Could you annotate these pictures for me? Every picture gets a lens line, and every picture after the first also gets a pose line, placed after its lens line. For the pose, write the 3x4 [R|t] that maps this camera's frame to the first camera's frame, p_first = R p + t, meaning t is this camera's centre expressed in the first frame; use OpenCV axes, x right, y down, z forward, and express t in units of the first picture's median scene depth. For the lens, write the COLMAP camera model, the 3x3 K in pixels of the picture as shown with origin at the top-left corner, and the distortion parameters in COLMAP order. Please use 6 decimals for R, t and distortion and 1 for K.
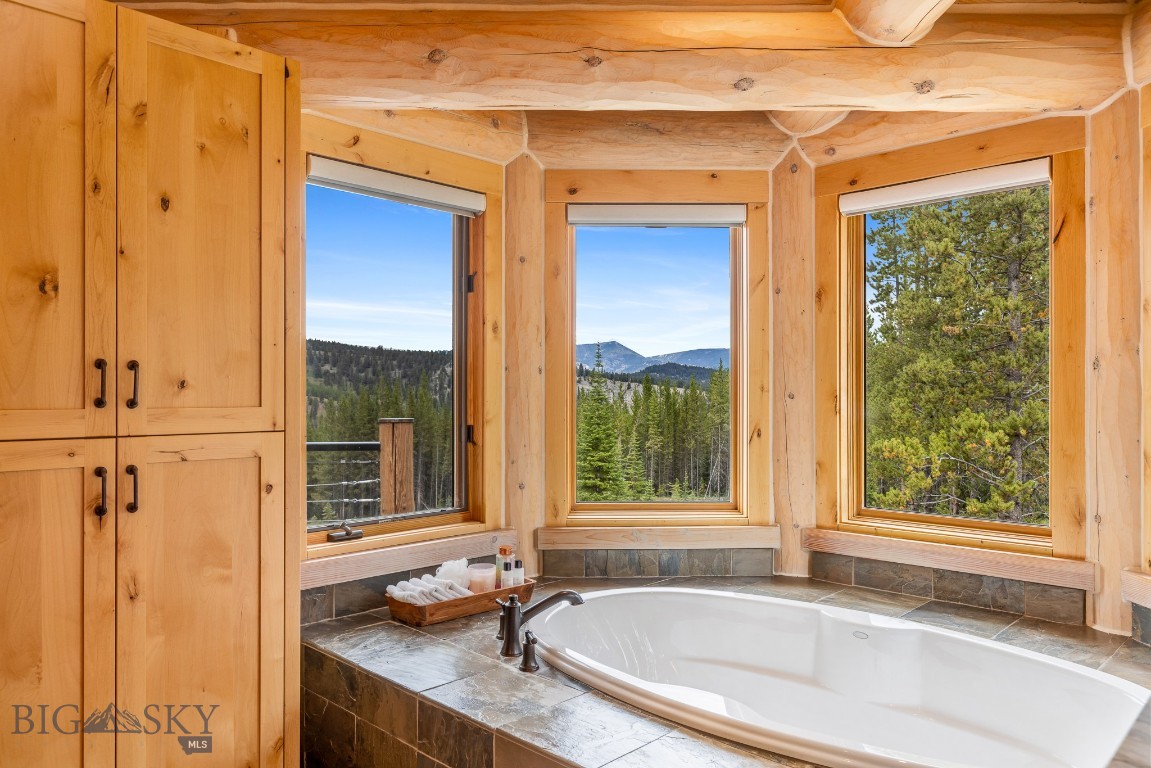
lens RADIAL K [[791.1, 0, 575.5], [0, 791.1, 387.2], [0, 0, 1]] dist [0.004134, 0.003112]
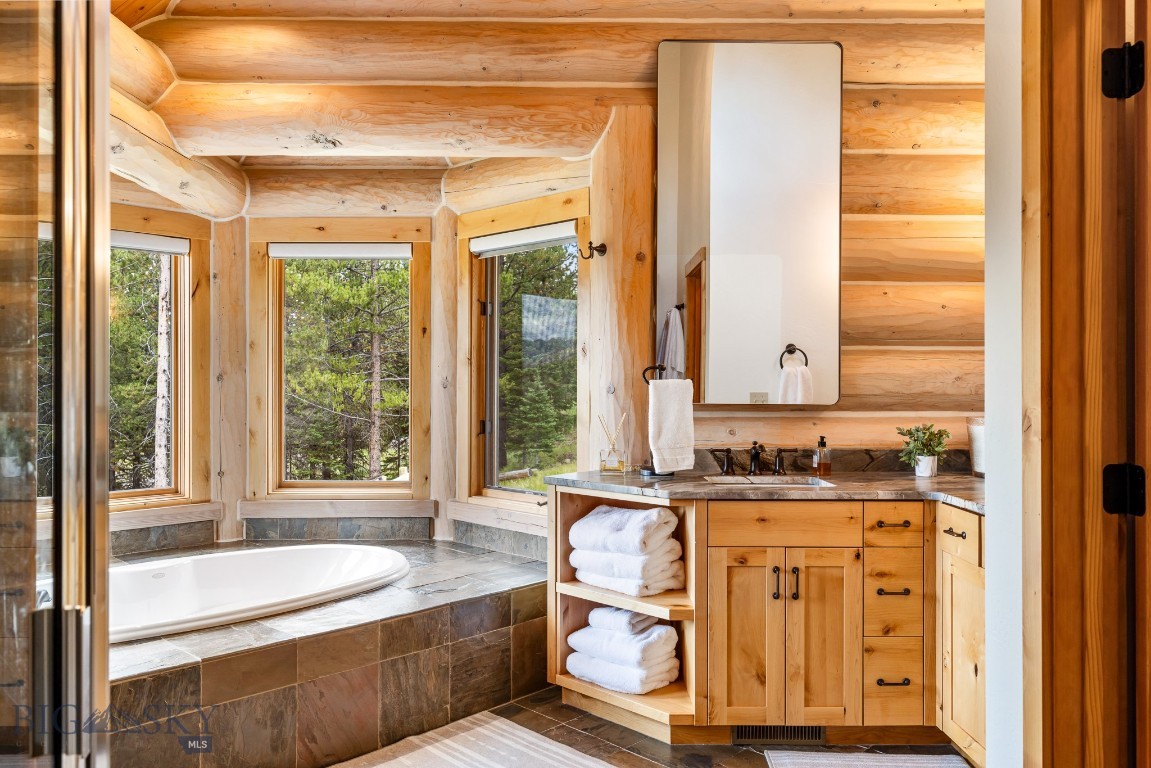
lens RADIAL K [[832.9, 0, 576.5], [0, 832.9, 386.2], [0, 0, 1]] dist [-0.000908, -0.000123]
pose [[0.022931, 0.003995, 0.999729, -1.052838], [-0.002620, 0.999989, -0.003936, -0.007648], [-0.999734, -0.002529, 0.022941, 0.245309]]
